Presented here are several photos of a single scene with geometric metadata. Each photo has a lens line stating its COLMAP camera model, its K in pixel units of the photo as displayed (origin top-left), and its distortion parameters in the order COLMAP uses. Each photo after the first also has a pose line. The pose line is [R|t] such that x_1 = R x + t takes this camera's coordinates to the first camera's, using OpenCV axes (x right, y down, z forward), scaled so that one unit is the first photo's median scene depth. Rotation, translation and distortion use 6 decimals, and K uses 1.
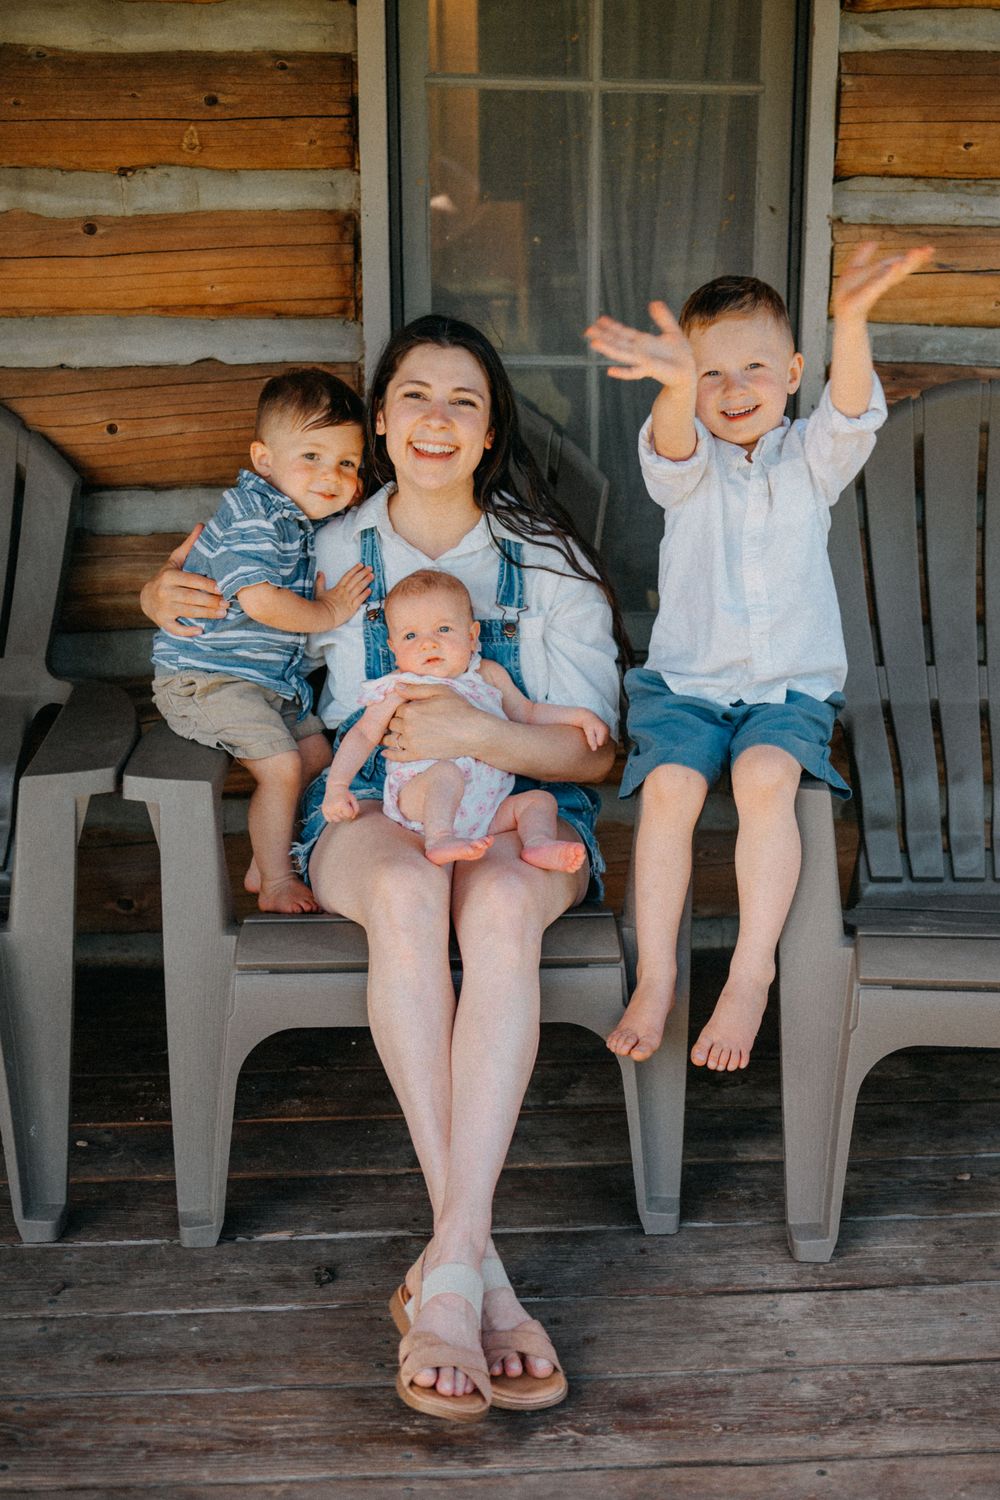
lens RADIAL K [[1510.2, 0, 502.3], [0, 1510.2, 749.5], [0, 0, 1]] dist [0.013070, 0.017448]
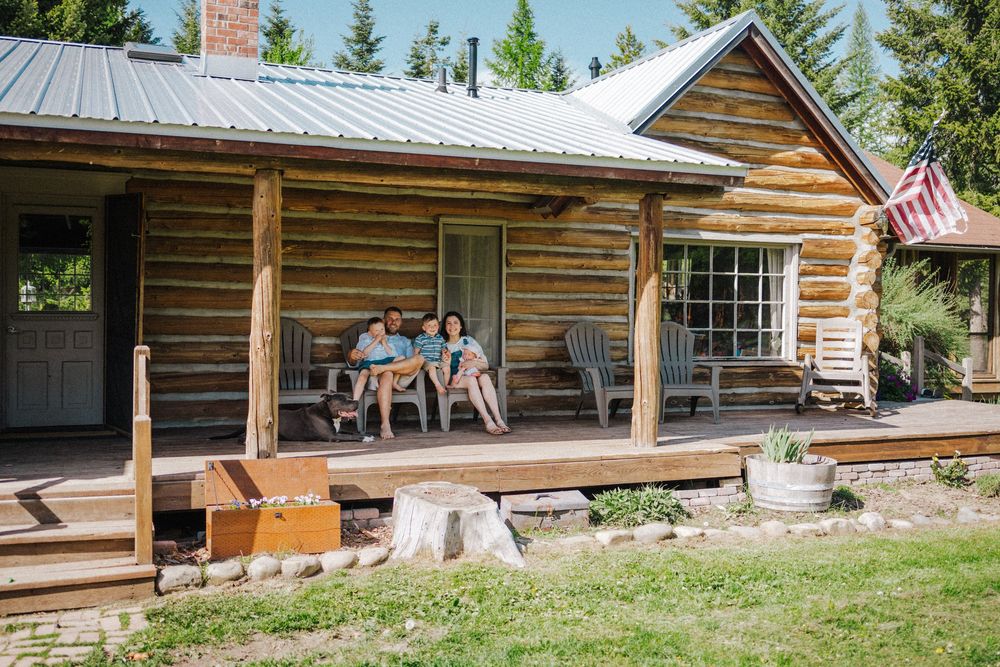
lens RADIAL K [[1006.8, 0, 501.4], [0, 1006.8, 333.4], [0, 0, 1]] dist [0.013070, 0.017448]
pose [[0.946363, 0.010436, 0.322938, -0.743899], [0.075597, 0.964585, -0.252706, 0.544738], [-0.314138, 0.263564, 0.912059, -1.780195]]
